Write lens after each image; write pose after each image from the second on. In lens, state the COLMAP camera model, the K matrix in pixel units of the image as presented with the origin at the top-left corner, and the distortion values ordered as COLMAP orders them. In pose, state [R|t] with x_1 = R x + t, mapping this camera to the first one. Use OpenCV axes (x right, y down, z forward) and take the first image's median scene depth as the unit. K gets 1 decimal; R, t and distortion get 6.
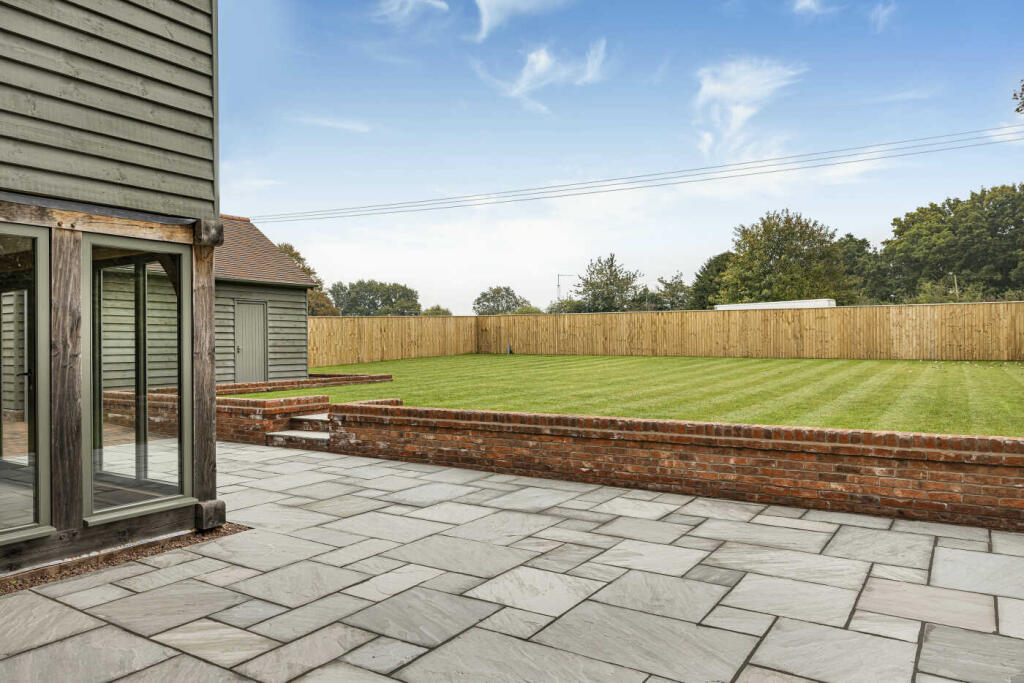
lens RADIAL K [[710.4, 0, 512.0], [0, 710.4, 341.5], [0, 0, 1]] dist [-0.003491, -0.001763]
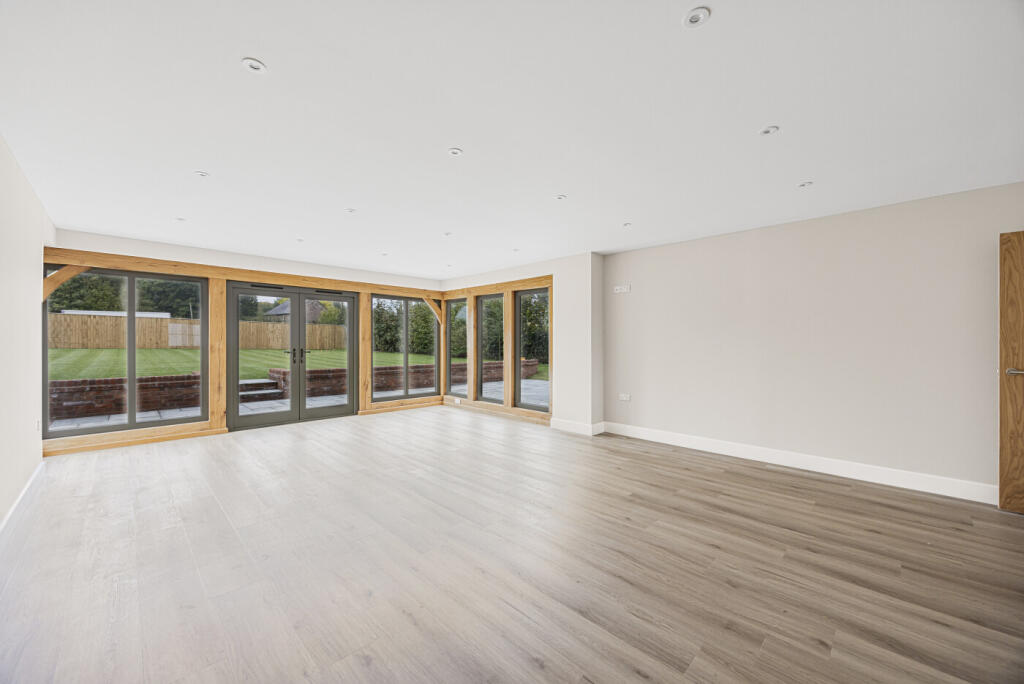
lens RADIAL K [[398.5, 0, 512.0], [0, 398.5, 342.0], [0, 0, 1]] dist [-0.000165, -0.000019]
pose [[0.217942, 0.011795, 0.975890, -0.402123], [-0.010310, 0.999899, -0.009783, 0.008189], [-0.975907, -0.007929, 0.218042, 0.093329]]
